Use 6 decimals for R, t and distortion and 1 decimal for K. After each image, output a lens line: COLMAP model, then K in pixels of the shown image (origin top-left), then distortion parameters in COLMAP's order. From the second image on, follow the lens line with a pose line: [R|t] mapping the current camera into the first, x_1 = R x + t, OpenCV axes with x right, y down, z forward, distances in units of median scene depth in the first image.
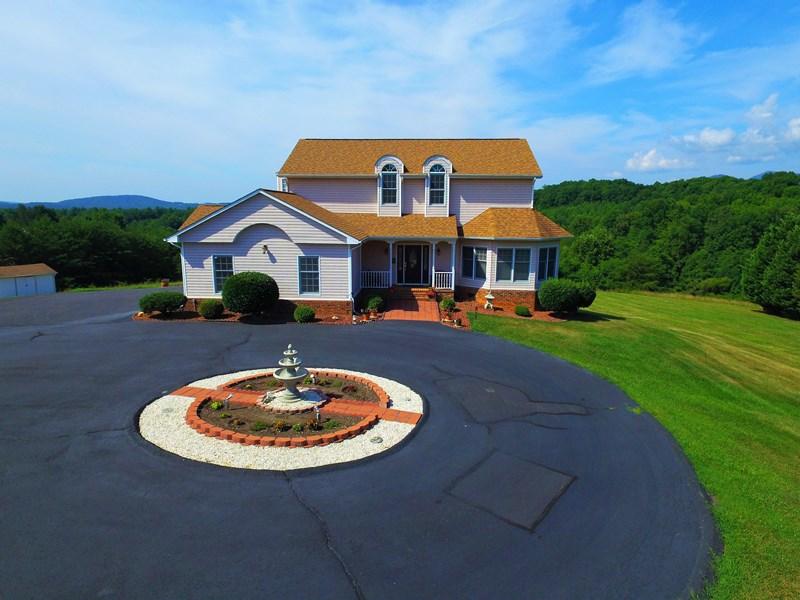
lens RADIAL K [[495.3, 0, 400.0], [0, 495.3, 300.0], [0, 0, 1]] dist [0.001469, 0.002046]
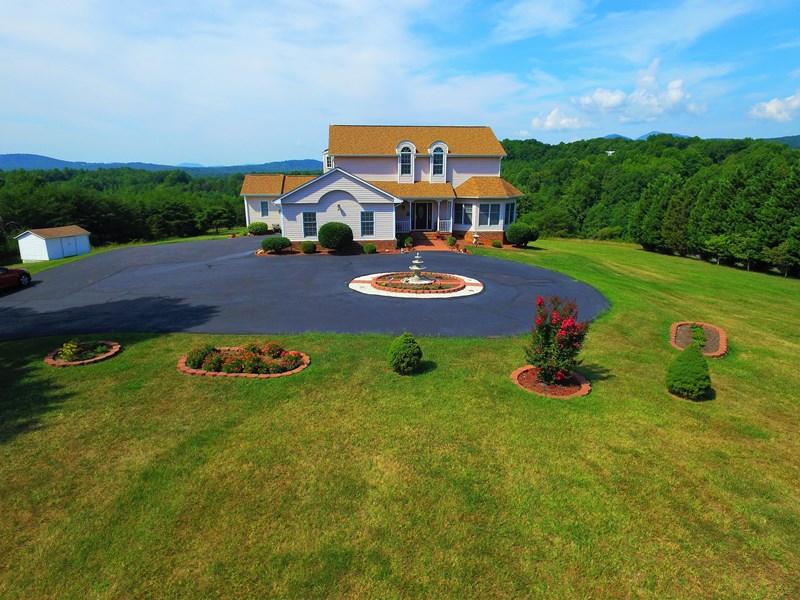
lens RADIAL K [[495.3, 0, 400.0], [0, 495.3, 300.0], [0, 0, 1]] dist [0.001469, 0.002046]
pose [[0.985371, -0.050050, 0.162908, -0.297996], [0.036587, 0.995742, 0.084615, 0.050698], [-0.166449, -0.077417, 0.983006, -0.467032]]
